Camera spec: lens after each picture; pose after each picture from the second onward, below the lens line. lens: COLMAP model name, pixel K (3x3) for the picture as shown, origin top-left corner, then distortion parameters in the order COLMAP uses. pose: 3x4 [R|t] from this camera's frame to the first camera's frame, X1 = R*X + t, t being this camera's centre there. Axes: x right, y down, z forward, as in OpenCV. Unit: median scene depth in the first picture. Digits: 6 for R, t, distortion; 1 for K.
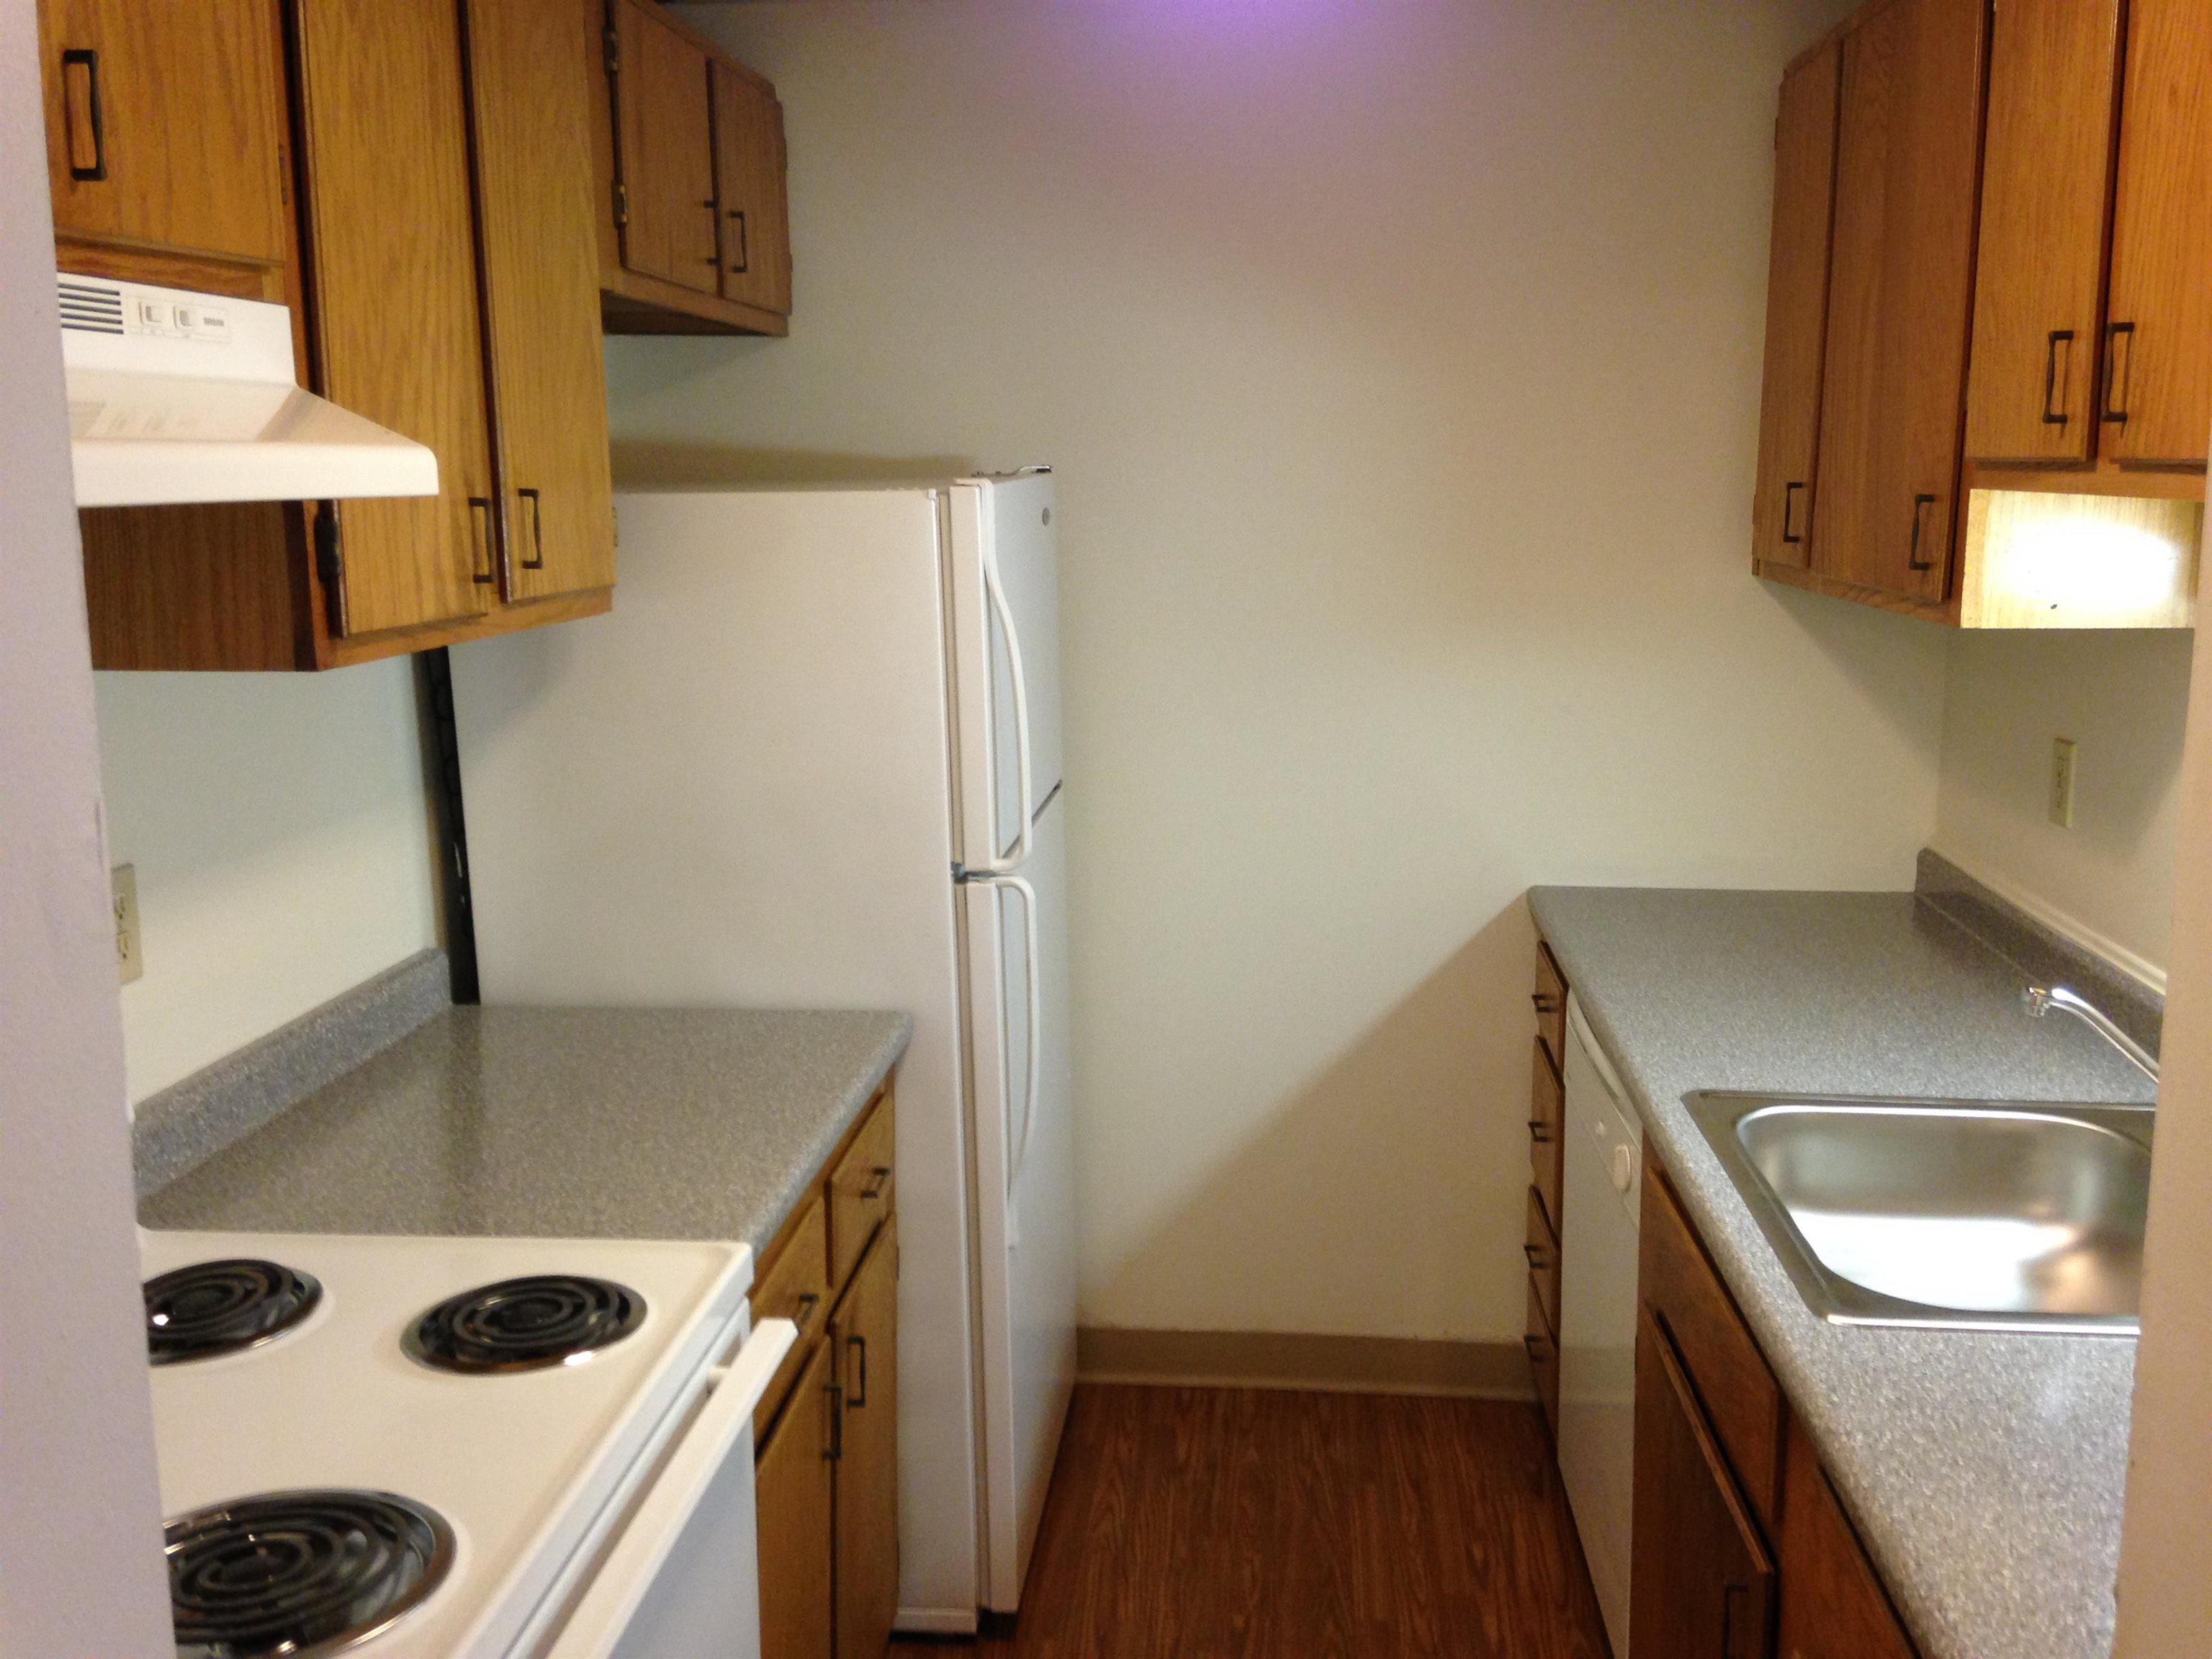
lens RADIAL K [[2022.3, 0, 1159.0], [0, 2022.3, 810.4], [0, 0, 1]] dist [0.179808, -0.268310]
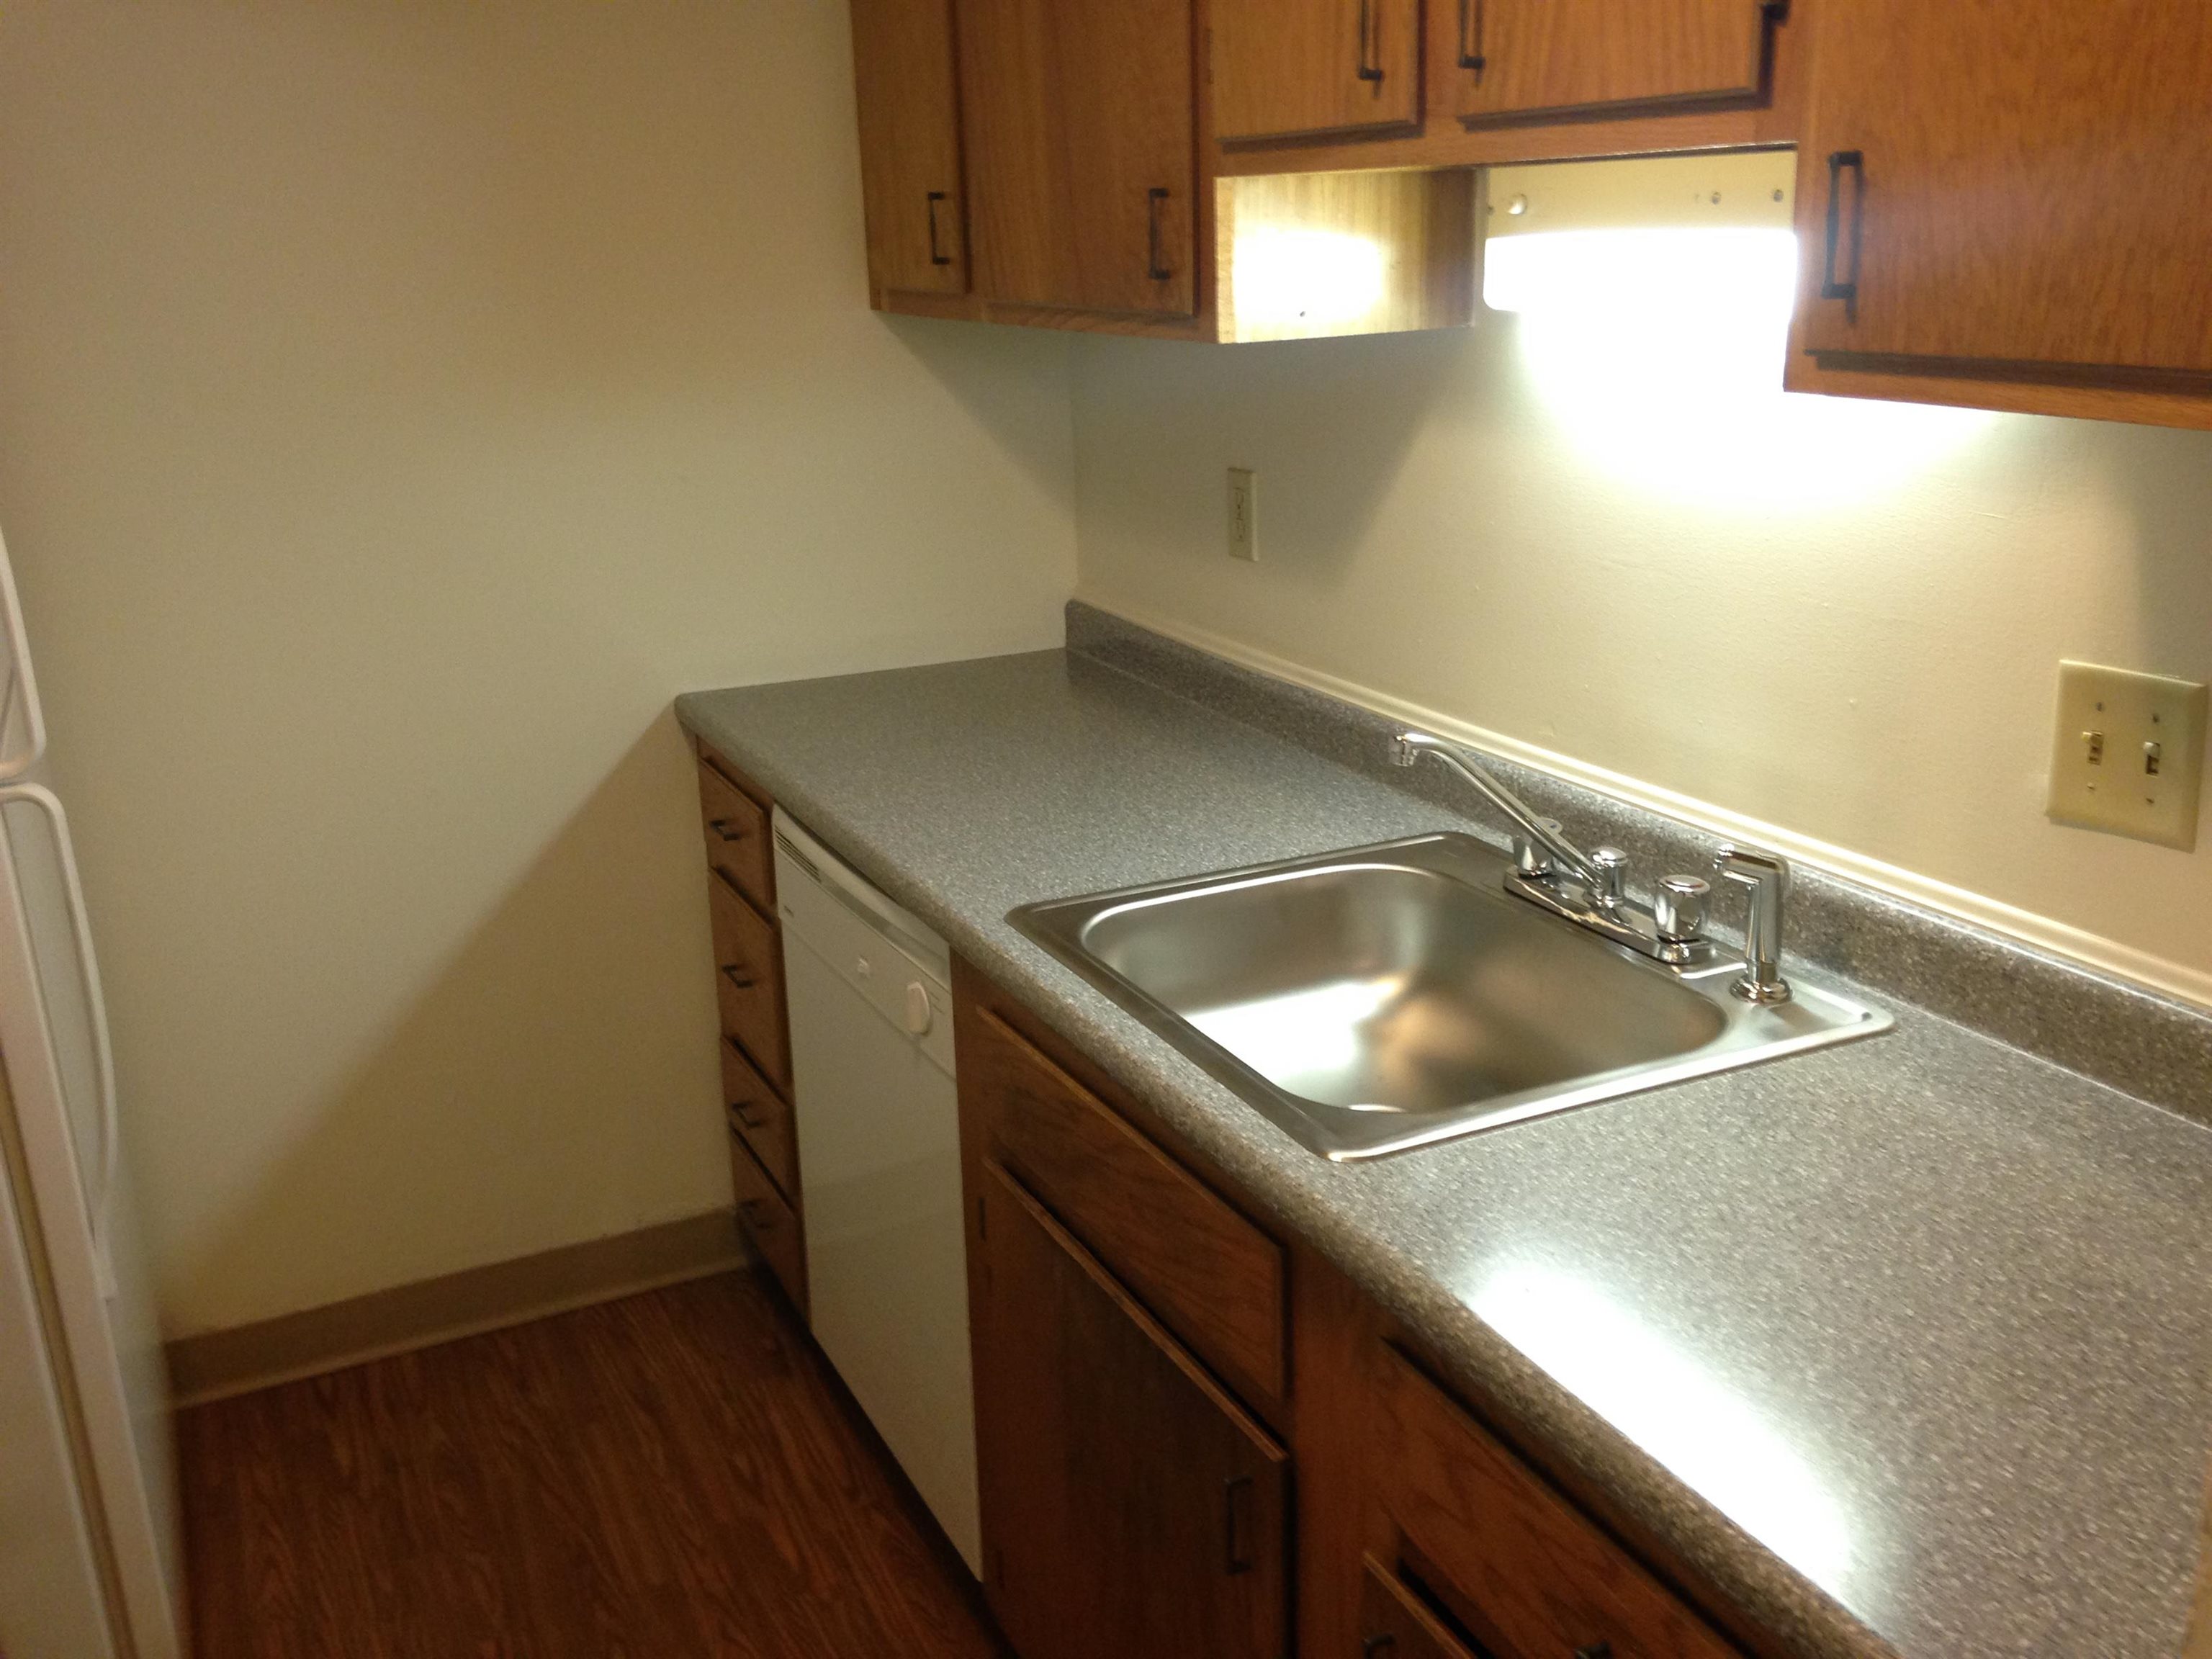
lens RADIAL K [[2032.1, 0, 1132.8], [0, 2032.1, 818.1], [0, 0, 1]] dist [0.198371, -0.300386]
pose [[0.869234, -0.162335, 0.466991, -0.086530], [0.110290, 0.984424, 0.136918, -0.011912], [-0.481943, -0.067509, 0.873598, 0.229010]]
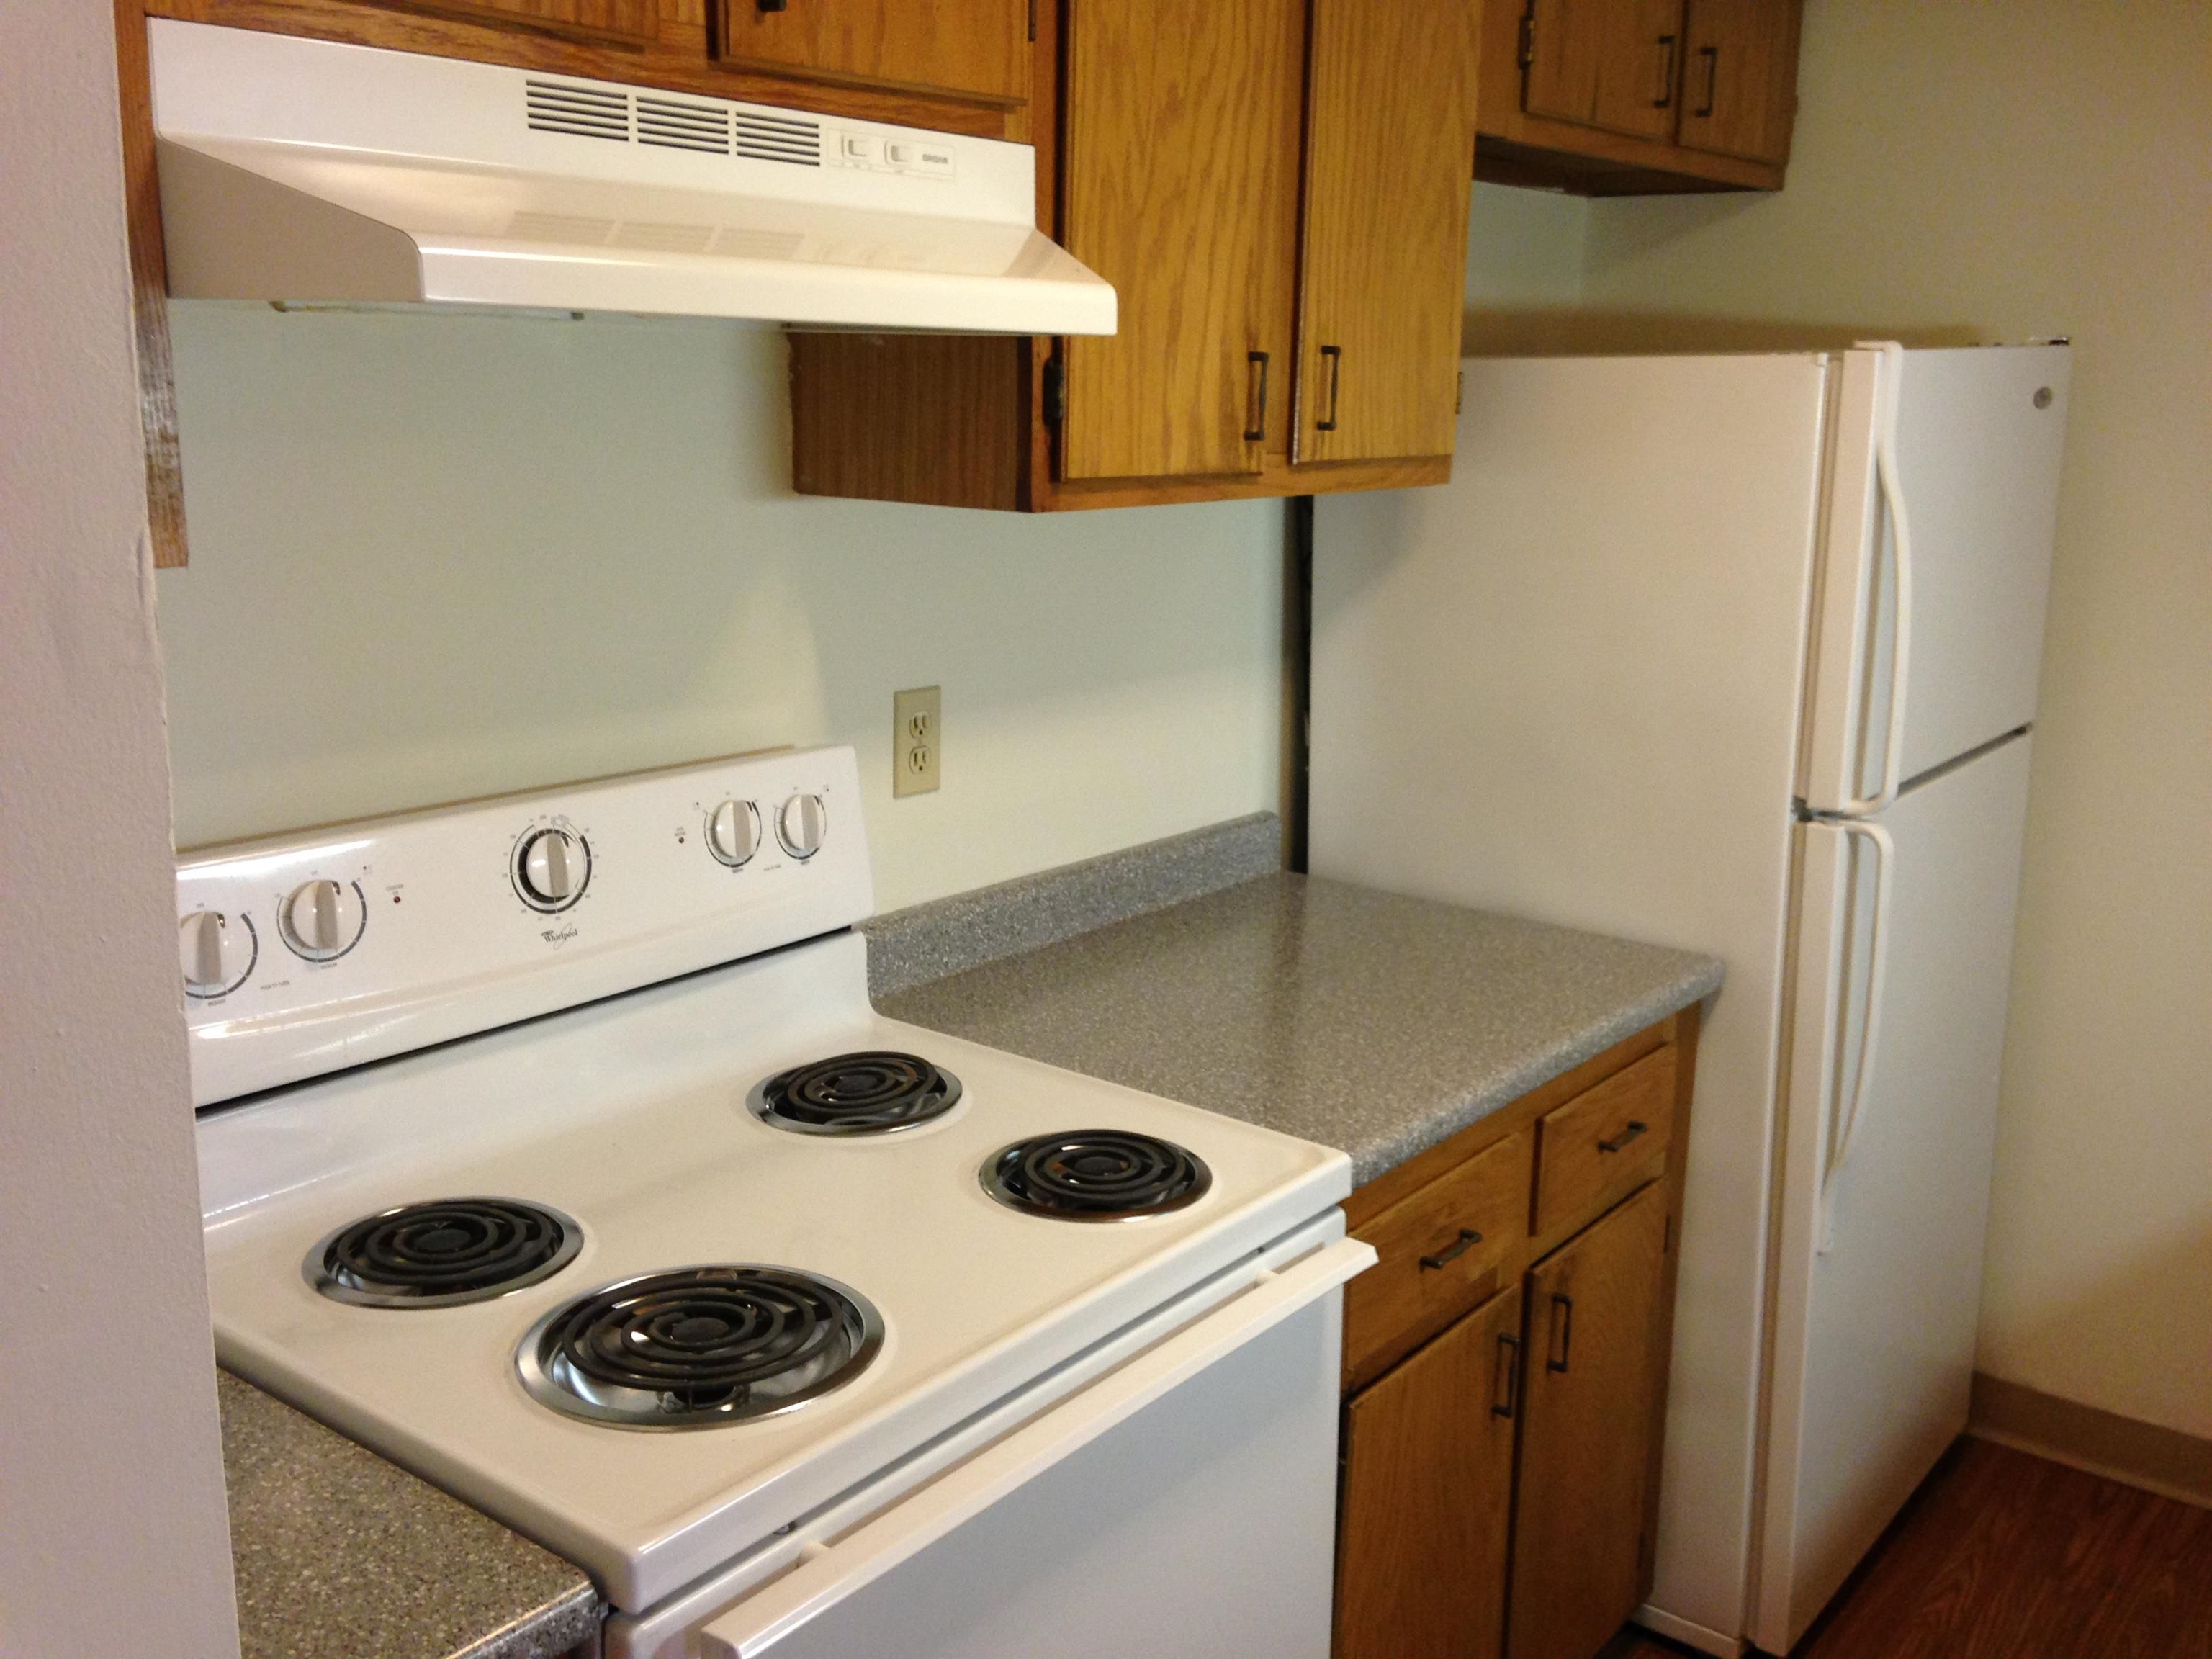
lens RADIAL K [[2042.3, 0, 1129.6], [0, 2042.3, 818.8], [0, 0, 1]] dist [0.195488, -0.330878]
pose [[0.831350, 0.138852, -0.538124, 0.152856], [-0.115005, 0.990309, 0.077859, -0.000974], [0.543720, -0.002841, 0.839262, 0.123674]]
